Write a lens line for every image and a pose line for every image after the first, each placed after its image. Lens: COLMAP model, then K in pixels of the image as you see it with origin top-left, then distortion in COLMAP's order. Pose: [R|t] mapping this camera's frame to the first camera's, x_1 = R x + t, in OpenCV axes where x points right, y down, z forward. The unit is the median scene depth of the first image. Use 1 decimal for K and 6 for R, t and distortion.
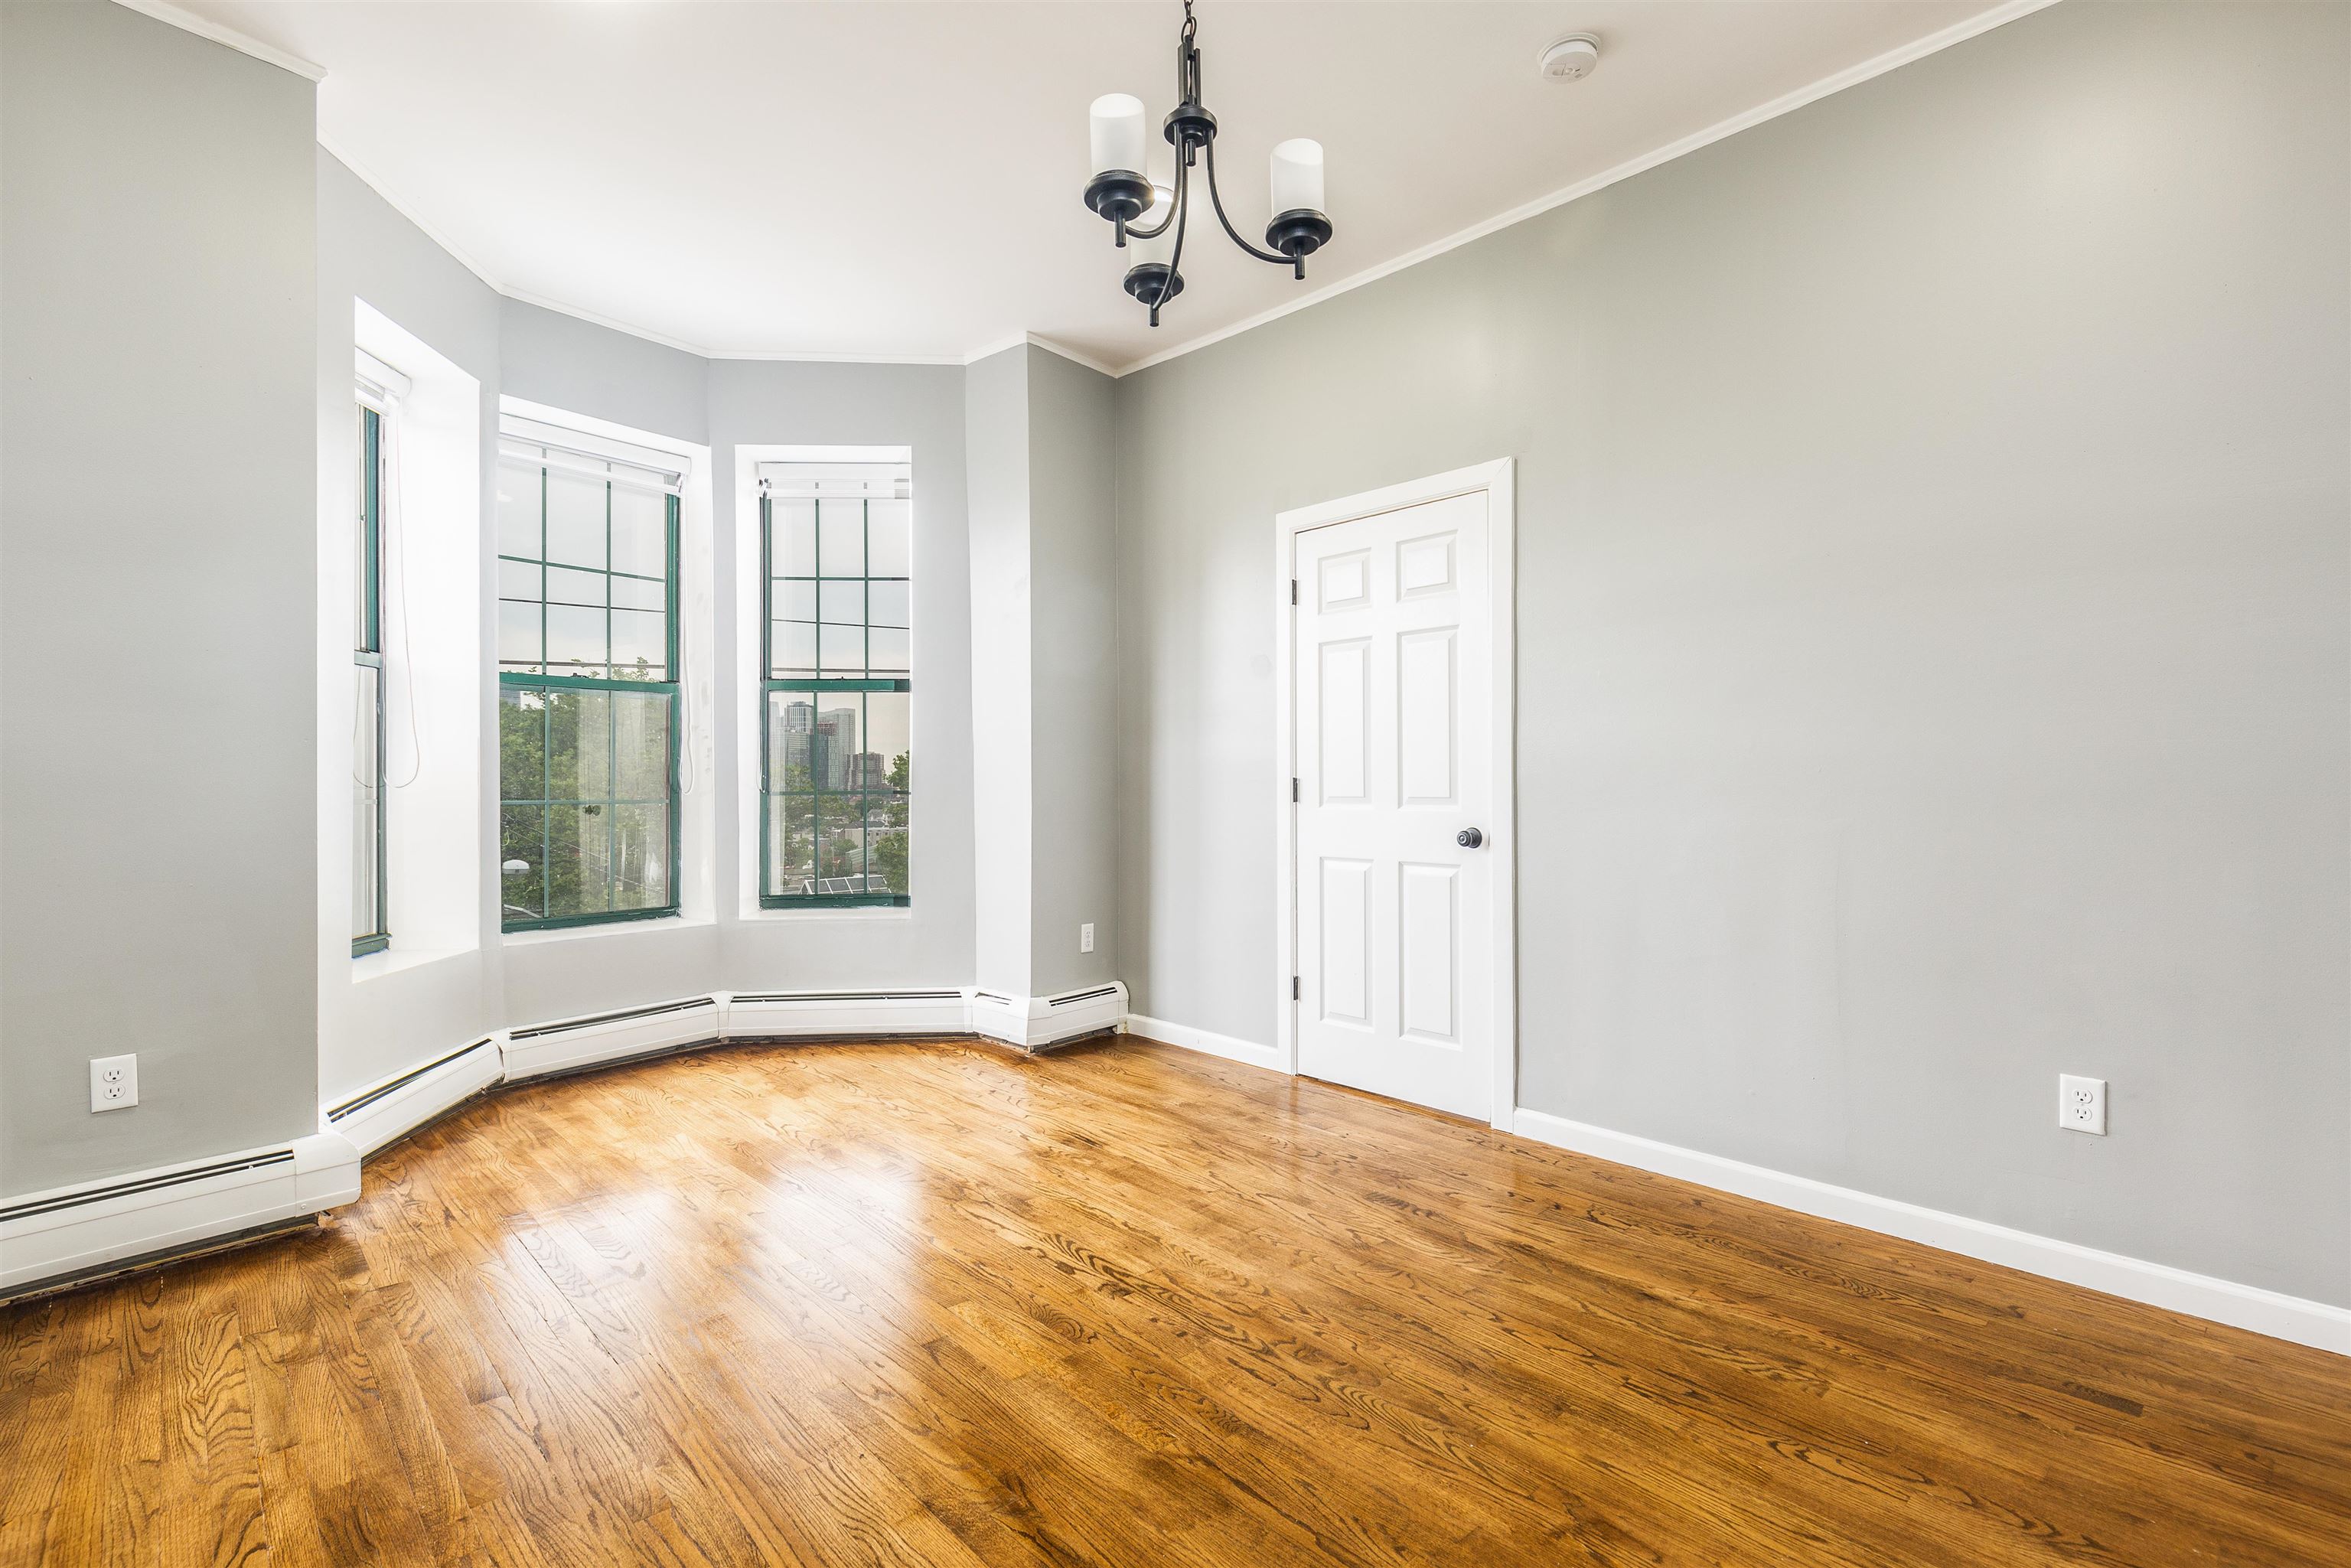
lens RADIAL K [[1098.7, 0, 1175.5], [0, 1098.7, 784.0], [0, 0, 1]] dist [0.007778, -0.000054]
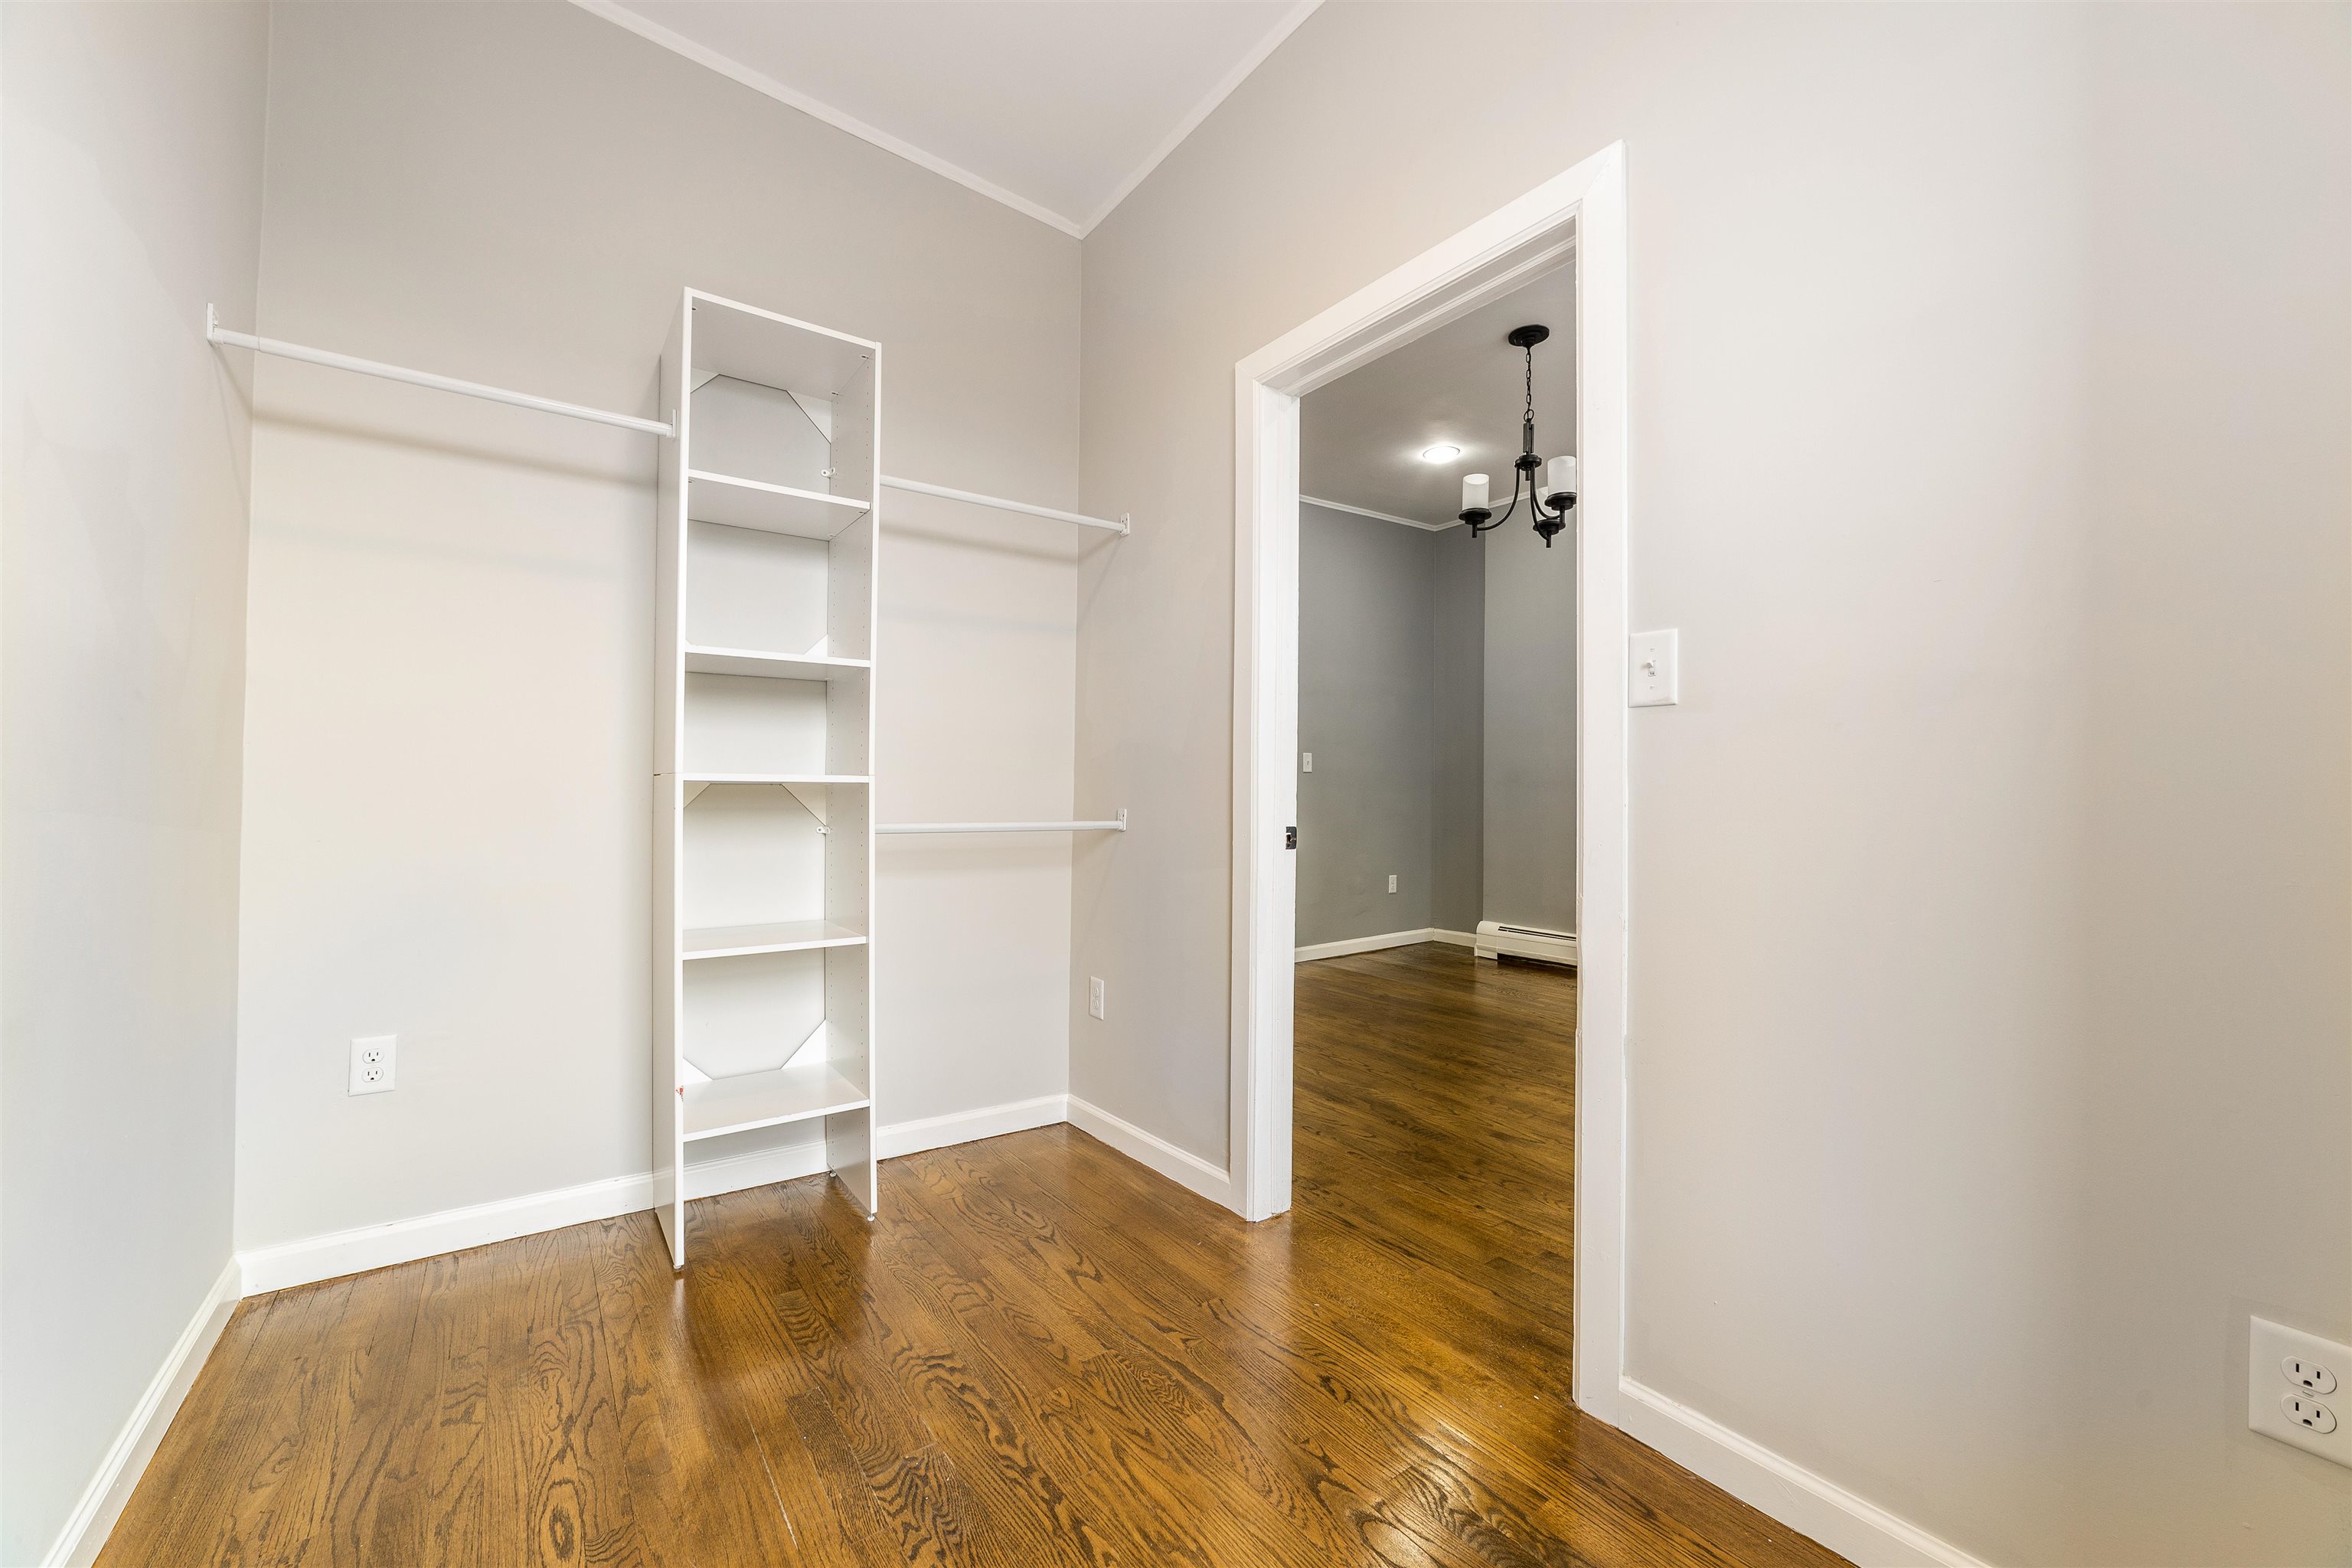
lens RADIAL K [[899.4, 0, 1164.6], [0, 899.4, 791.8], [0, 0, 1]] dist [-0.010079, 0.000527]
pose [[-0.993814, 0.001260, 0.111050, 0.378409], [0.000241, 0.999958, -0.009192, 0.022223], [-0.111057, -0.009108, -0.993772, 2.059238]]
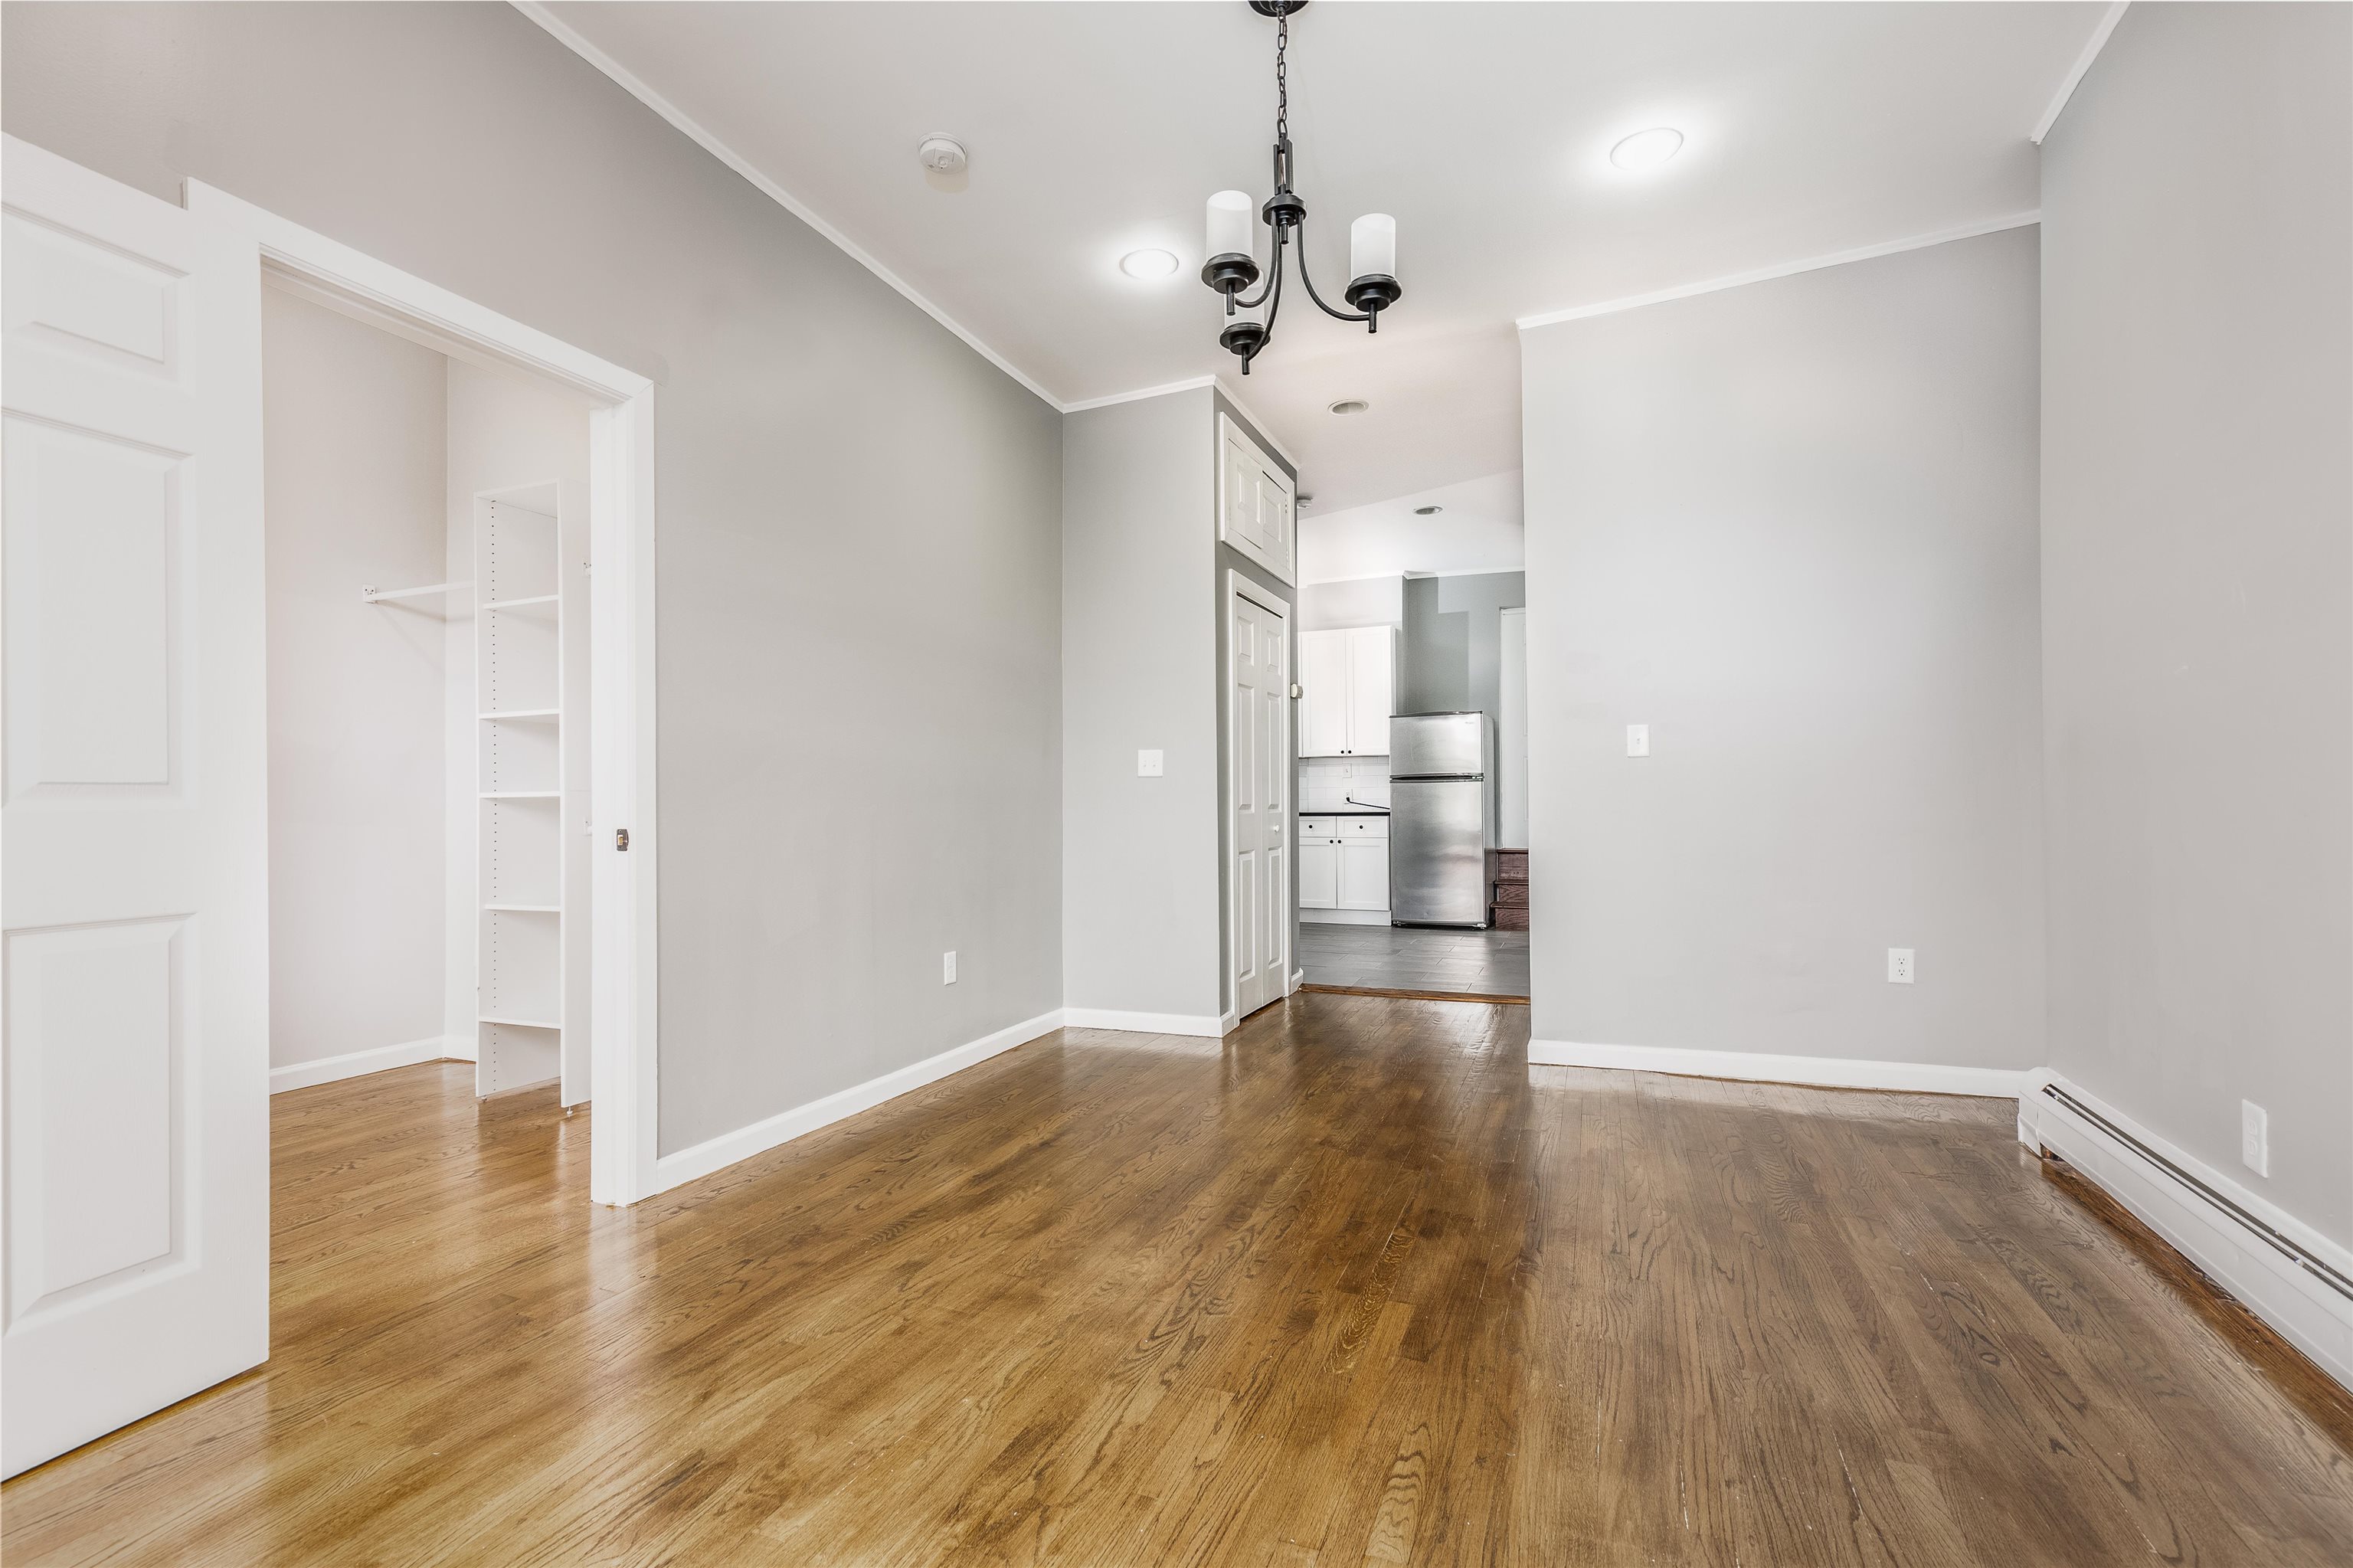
lens RADIAL K [[1071.7, 0, 1152.7], [0, 1071.7, 794.2], [0, 0, 1]] dist [-0.000623, 0.000198]
pose [[-0.416677, 0.014958, 0.908932, -0.734785], [0.011676, 0.999870, -0.011102, 0.030613], [-0.908980, 0.005986, -0.416797, 1.211868]]
